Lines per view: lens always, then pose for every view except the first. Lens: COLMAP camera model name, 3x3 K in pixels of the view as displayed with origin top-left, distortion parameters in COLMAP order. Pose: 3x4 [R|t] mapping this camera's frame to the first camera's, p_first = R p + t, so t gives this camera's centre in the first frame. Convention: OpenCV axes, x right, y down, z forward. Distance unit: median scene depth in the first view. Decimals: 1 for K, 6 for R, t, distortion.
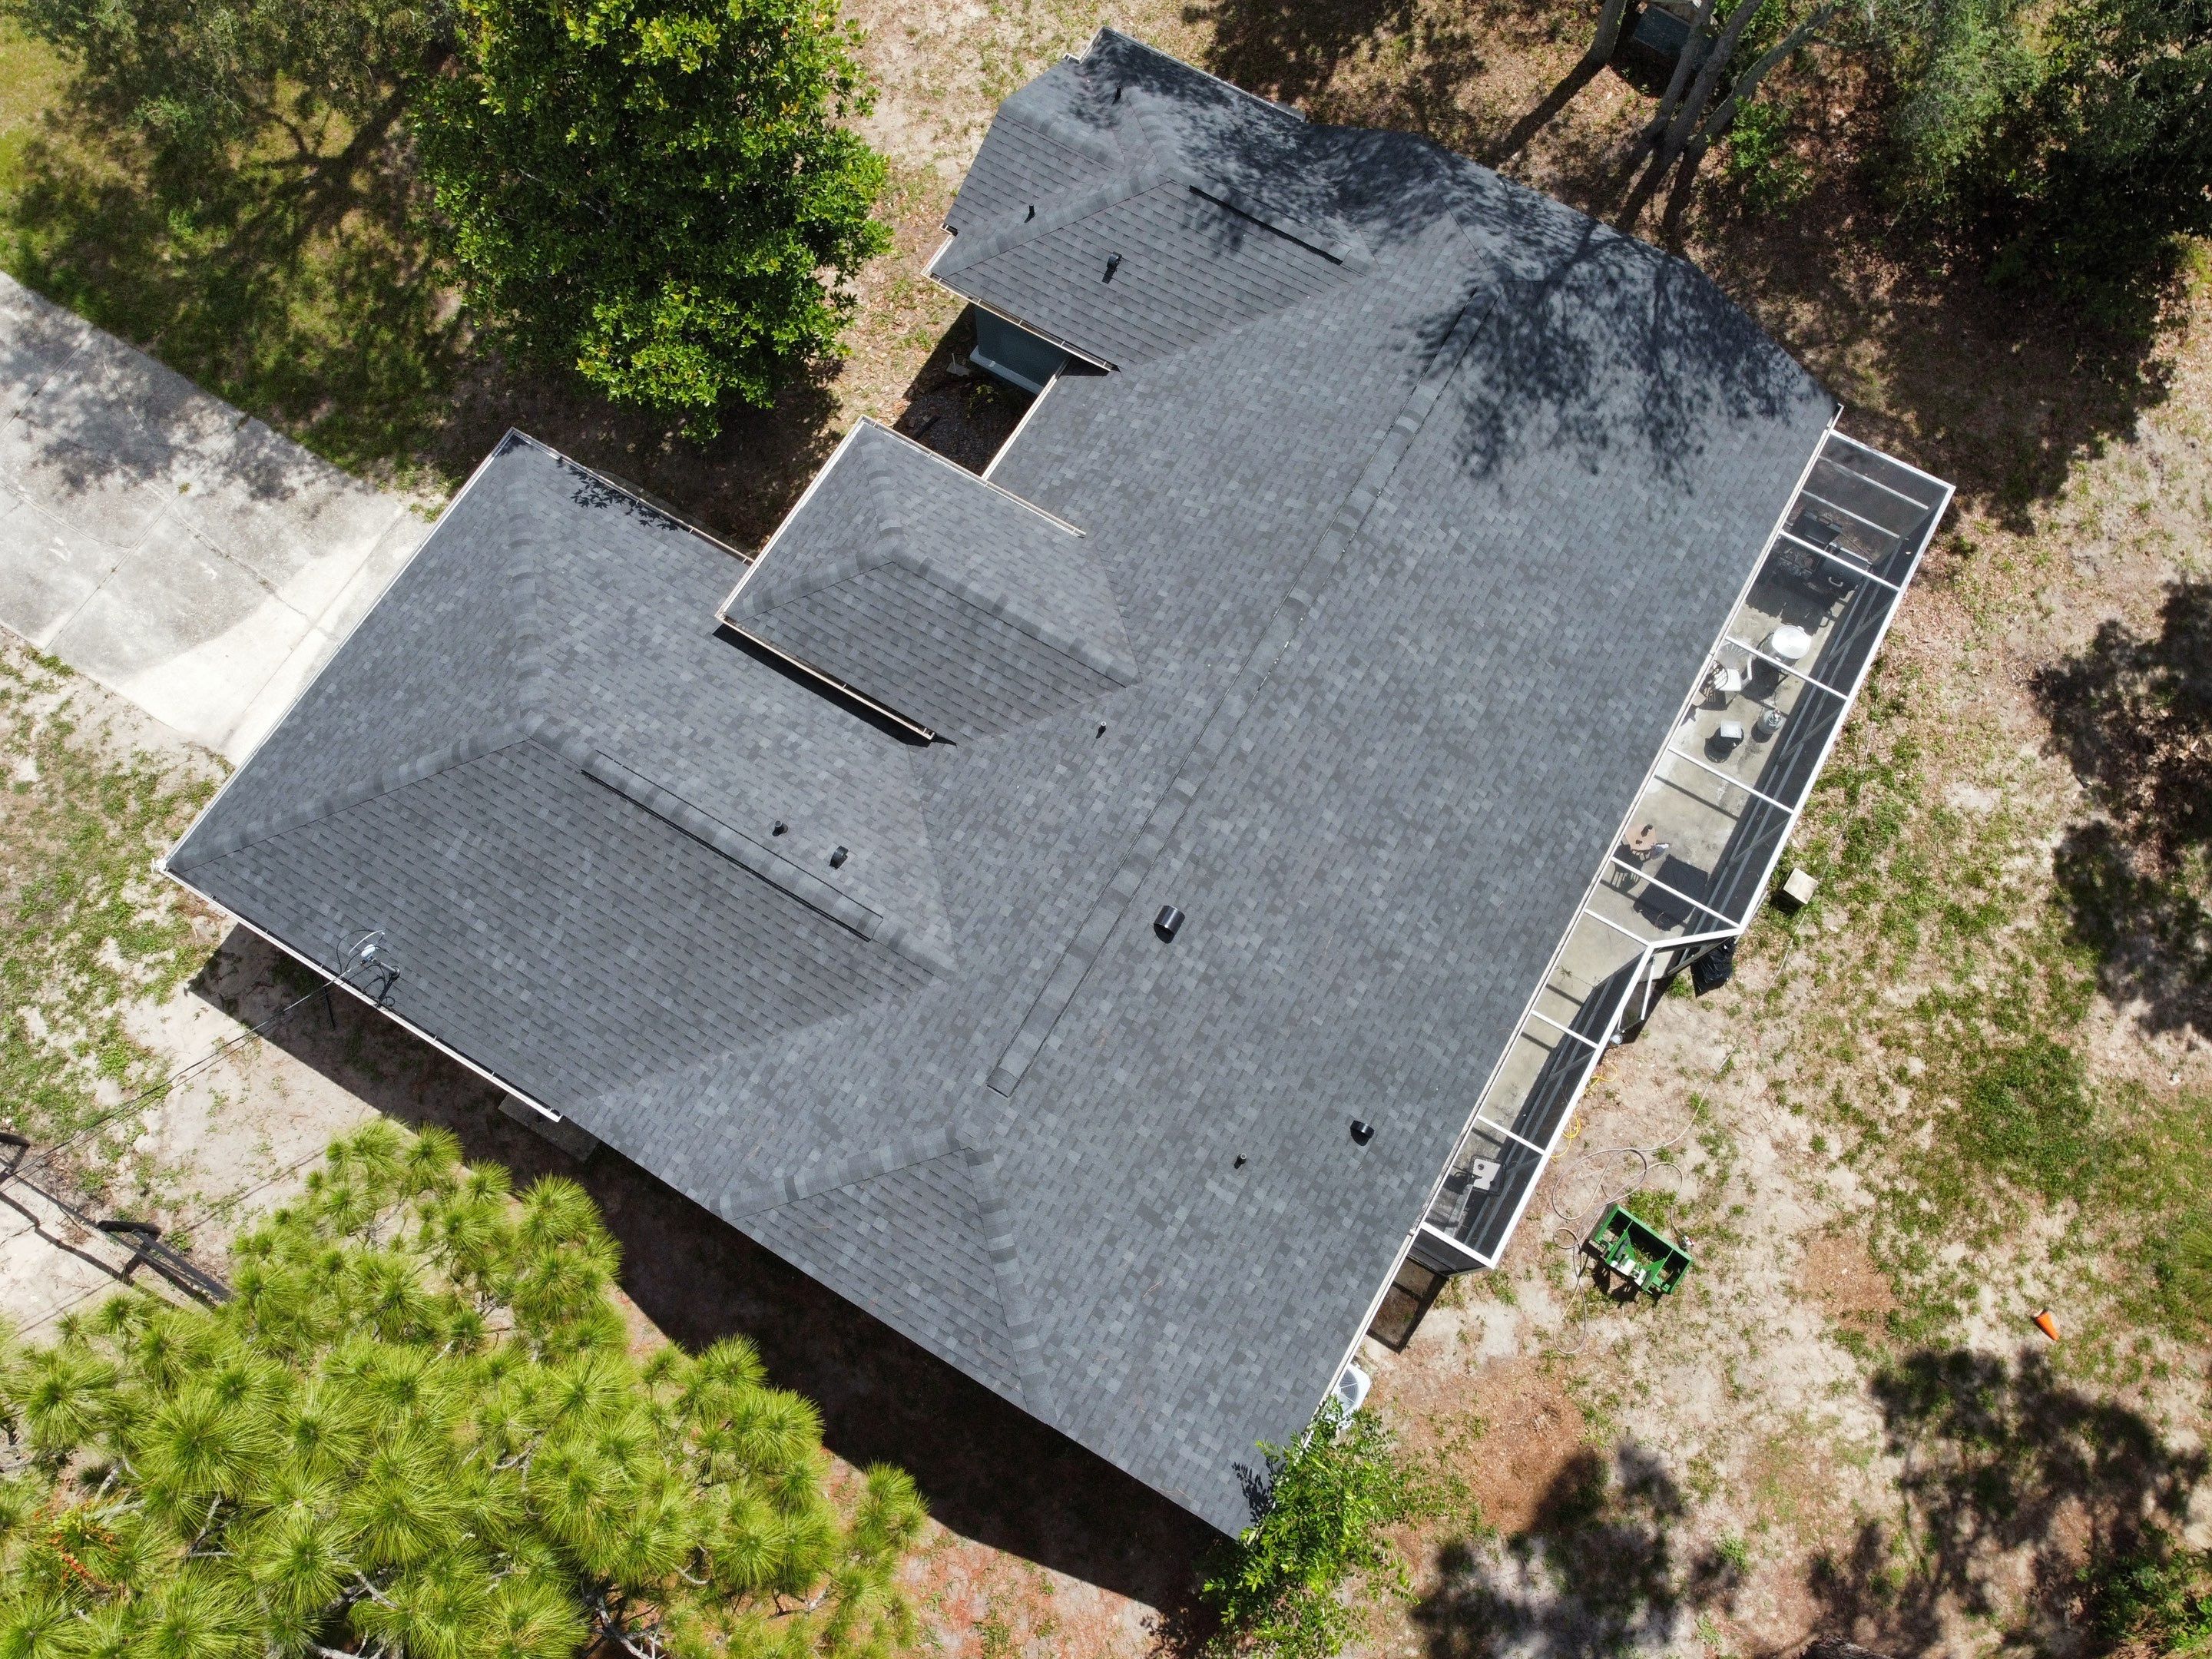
lens RADIAL K [[1687.8, 0, 1071.8], [0, 1687.8, 805.8], [0, 0, 1]] dist [0.012548, -0.022717]
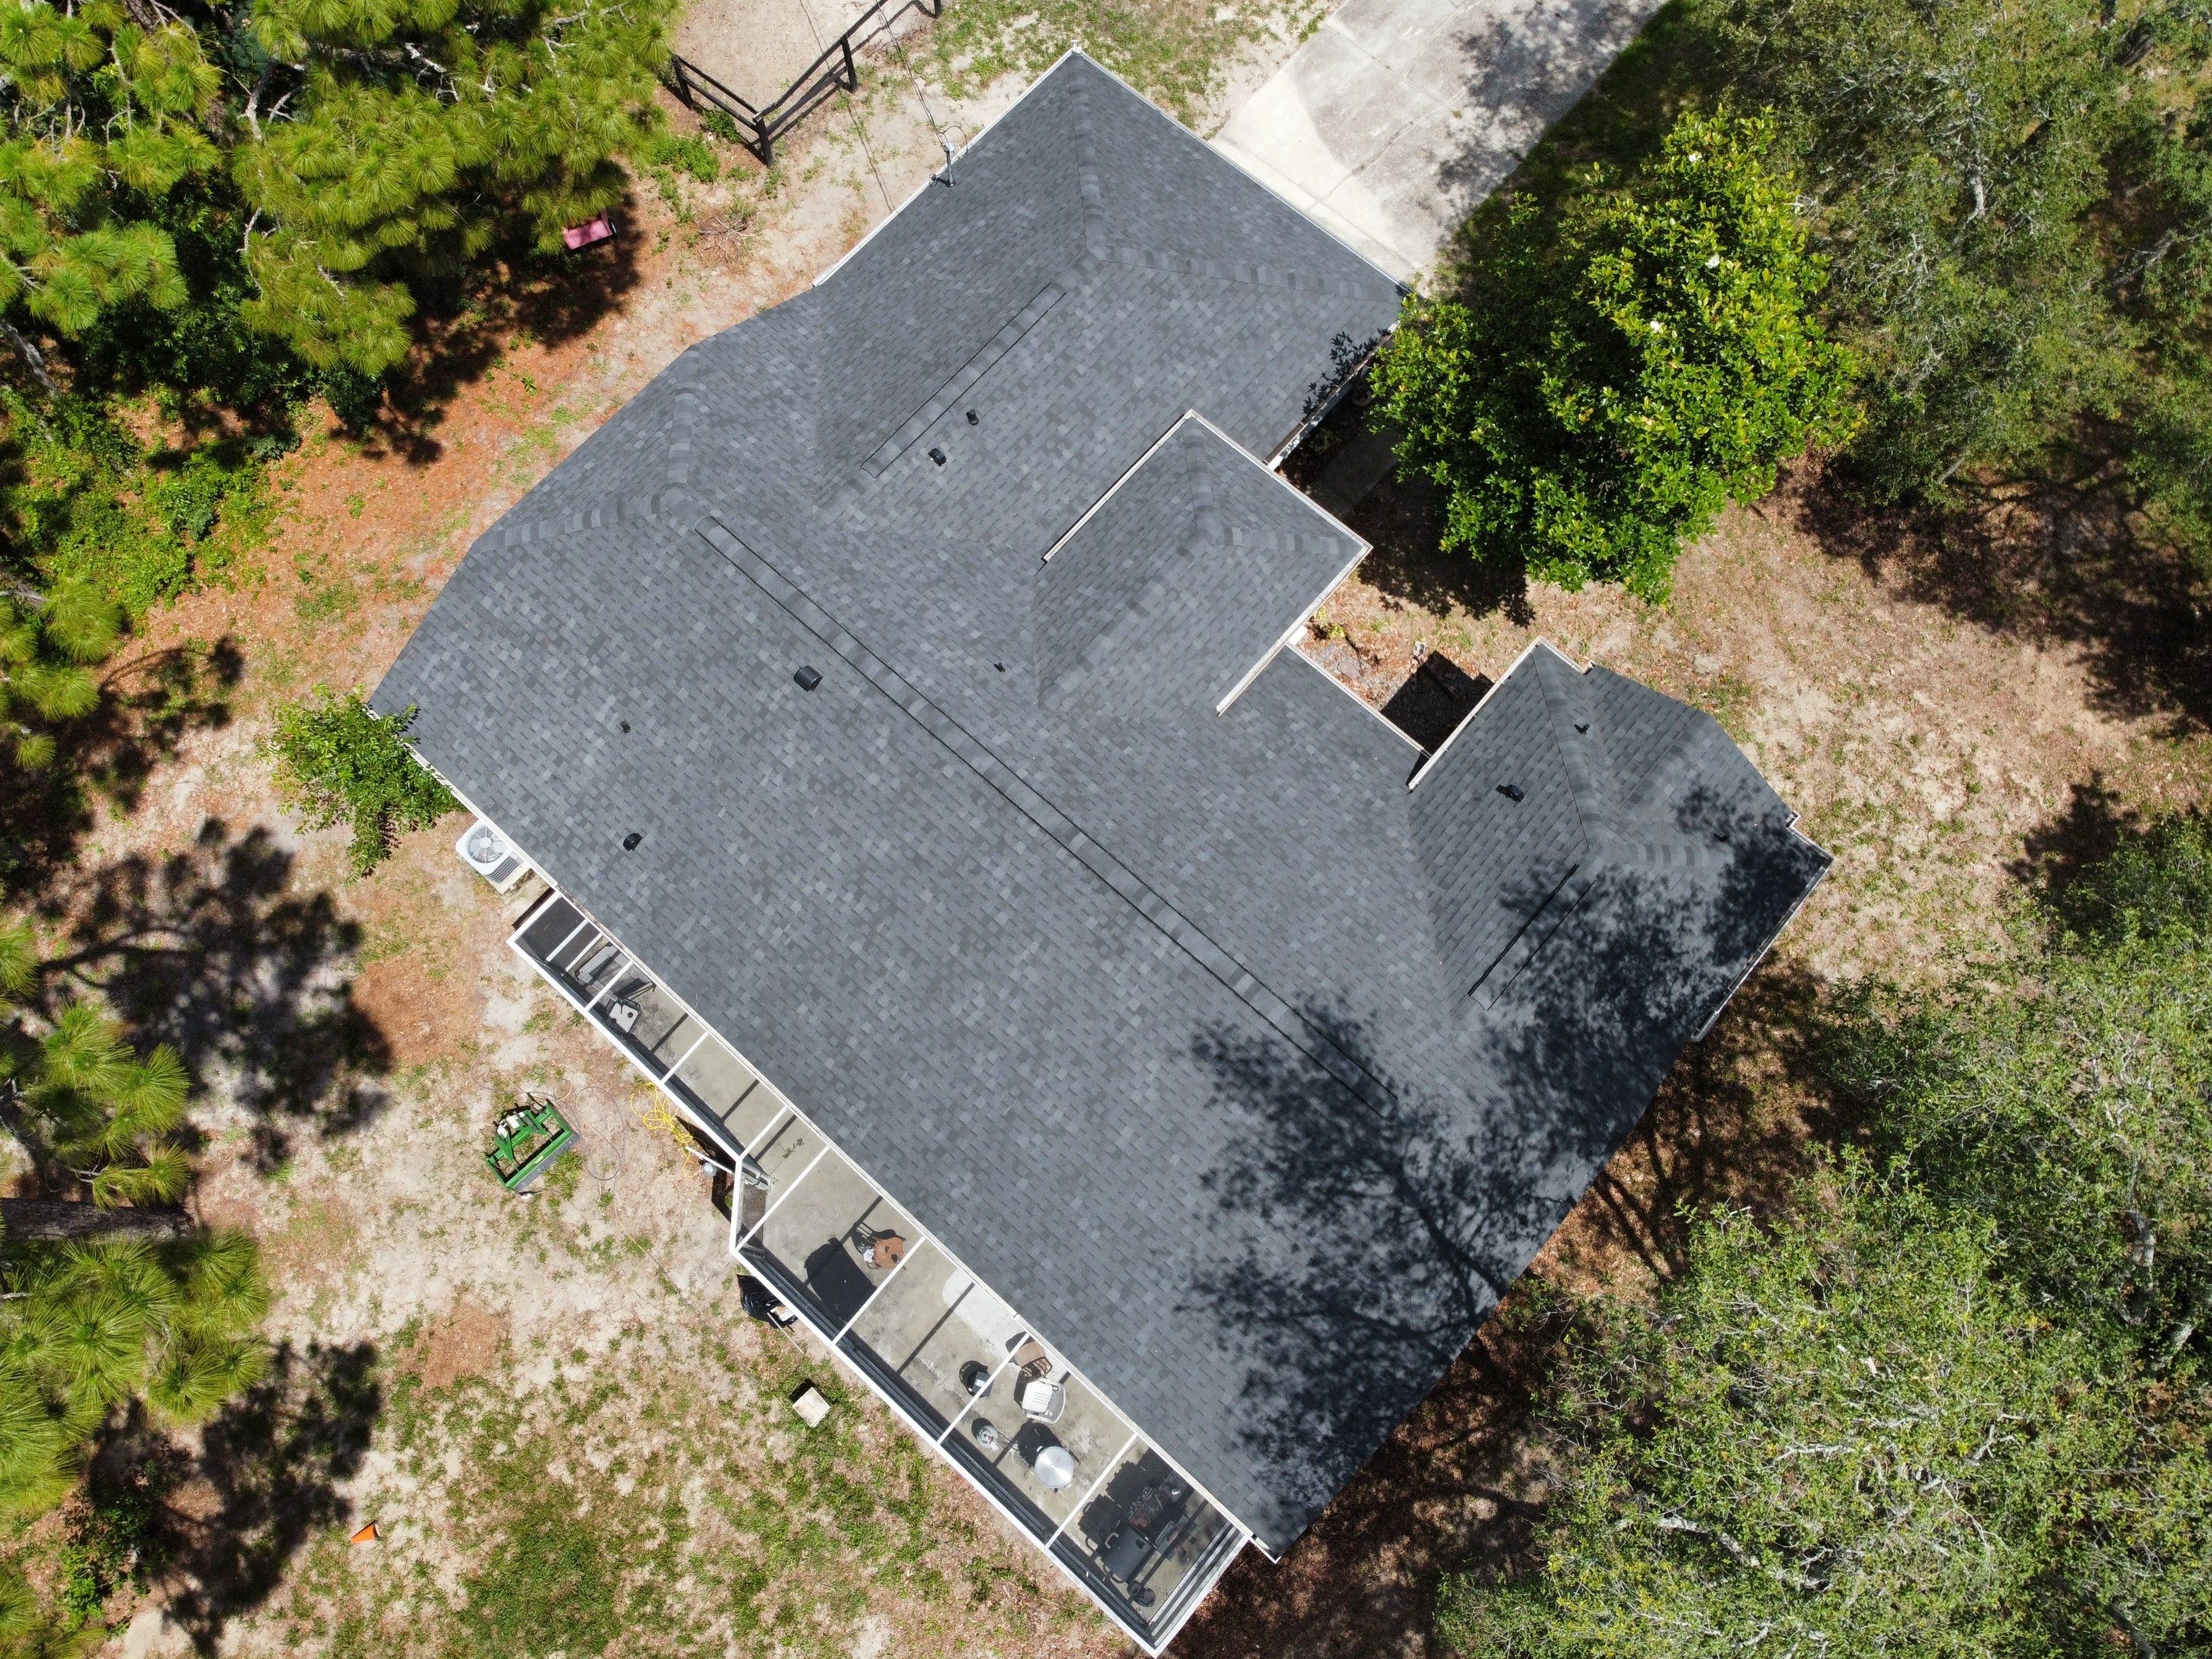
lens RADIAL K [[1685.4, 0, 1082.4], [0, 1685.4, 797.4], [0, 0, 1]] dist [0.013172, -0.020602]
pose [[-0.183837, 0.930963, -0.315456, 0.391118], [-0.934082, -0.065518, 0.350995, -0.437909], [0.306095, 0.359188, 0.881640, 0.045317]]
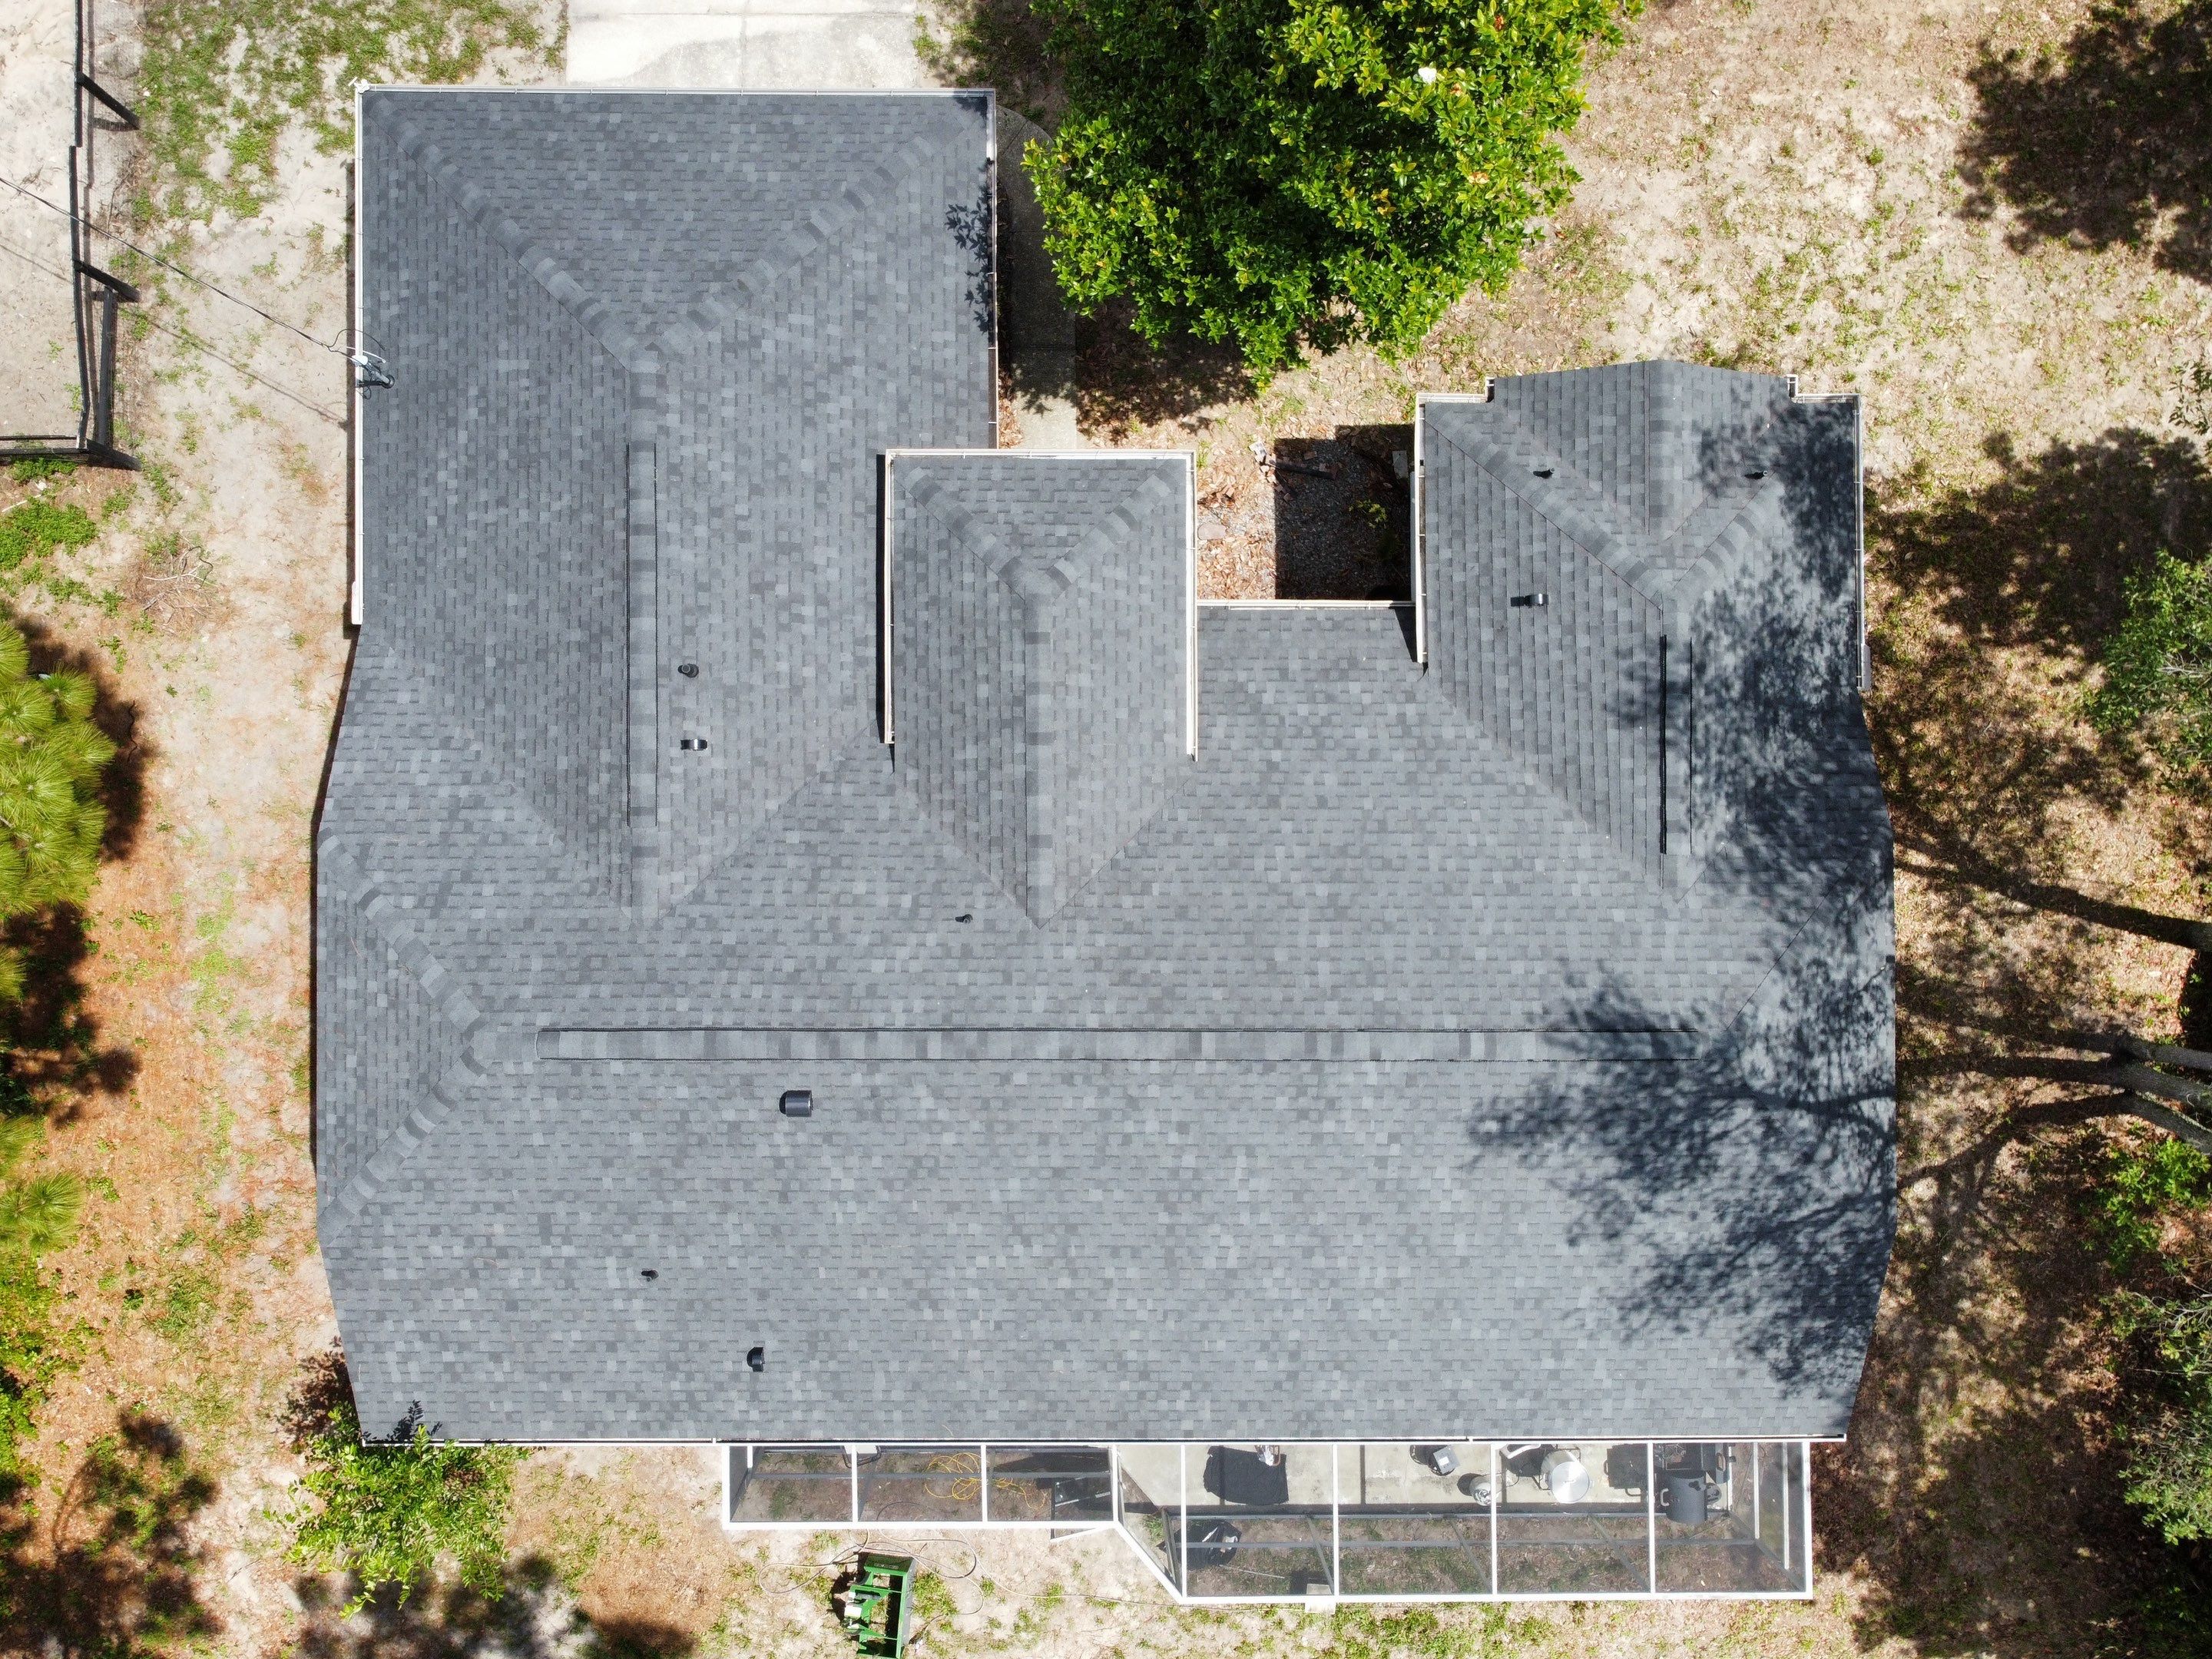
lens RADIAL K [[1685.4, 0, 1073.2], [0, 1685.4, 803.9], [0, 0, 1]] dist [0.013172, -0.020602]
pose [[0.513610, 0.857910, -0.013975, 0.006192], [-0.814948, 0.492856, 0.304880, -0.342580], [0.268447, -0.145201, 0.952288, 0.160504]]
